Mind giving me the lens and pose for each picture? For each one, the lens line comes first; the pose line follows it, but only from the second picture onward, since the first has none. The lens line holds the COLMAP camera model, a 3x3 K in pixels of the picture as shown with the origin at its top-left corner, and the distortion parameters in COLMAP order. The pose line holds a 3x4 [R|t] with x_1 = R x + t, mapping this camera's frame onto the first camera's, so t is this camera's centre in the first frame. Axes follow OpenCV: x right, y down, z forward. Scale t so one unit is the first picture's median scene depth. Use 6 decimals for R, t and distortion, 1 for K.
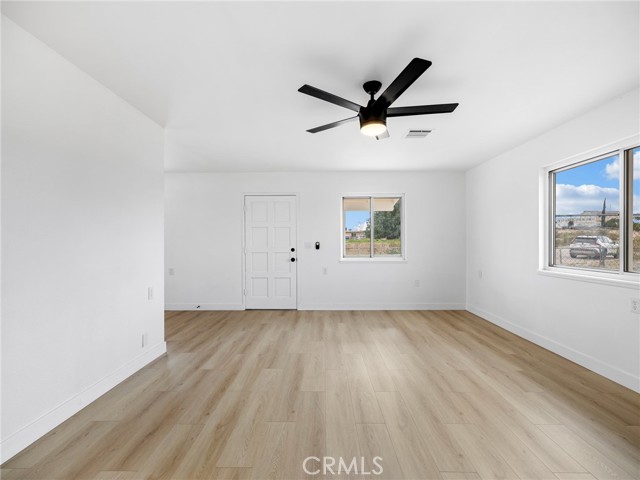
lens RADIAL K [[294.7, 0, 315.6], [0, 294.7, 237.0], [0, 0, 1]] dist [-0.000416, 0.000067]
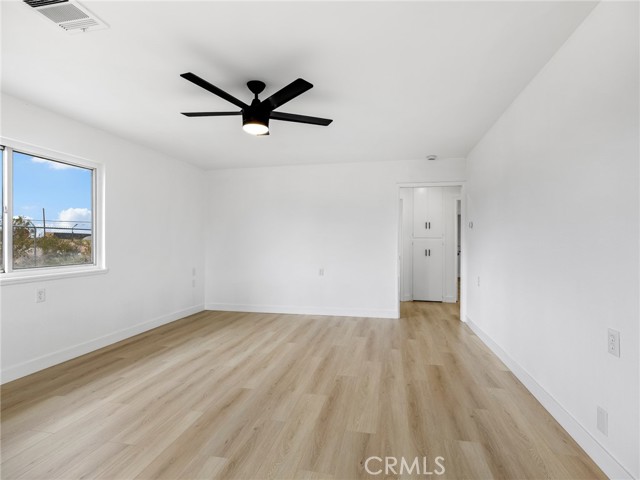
lens RADIAL K [[330.1, 0, 322.0], [0, 330.1, 241.1], [0, 0, 1]] dist [-0.001066, -0.001323]
pose [[-0.984137, 0.000337, 0.177408, -0.211848], [-0.003515, 0.999765, -0.021398, 0.041025], [-0.177374, -0.021682, -0.983905, 1.963277]]
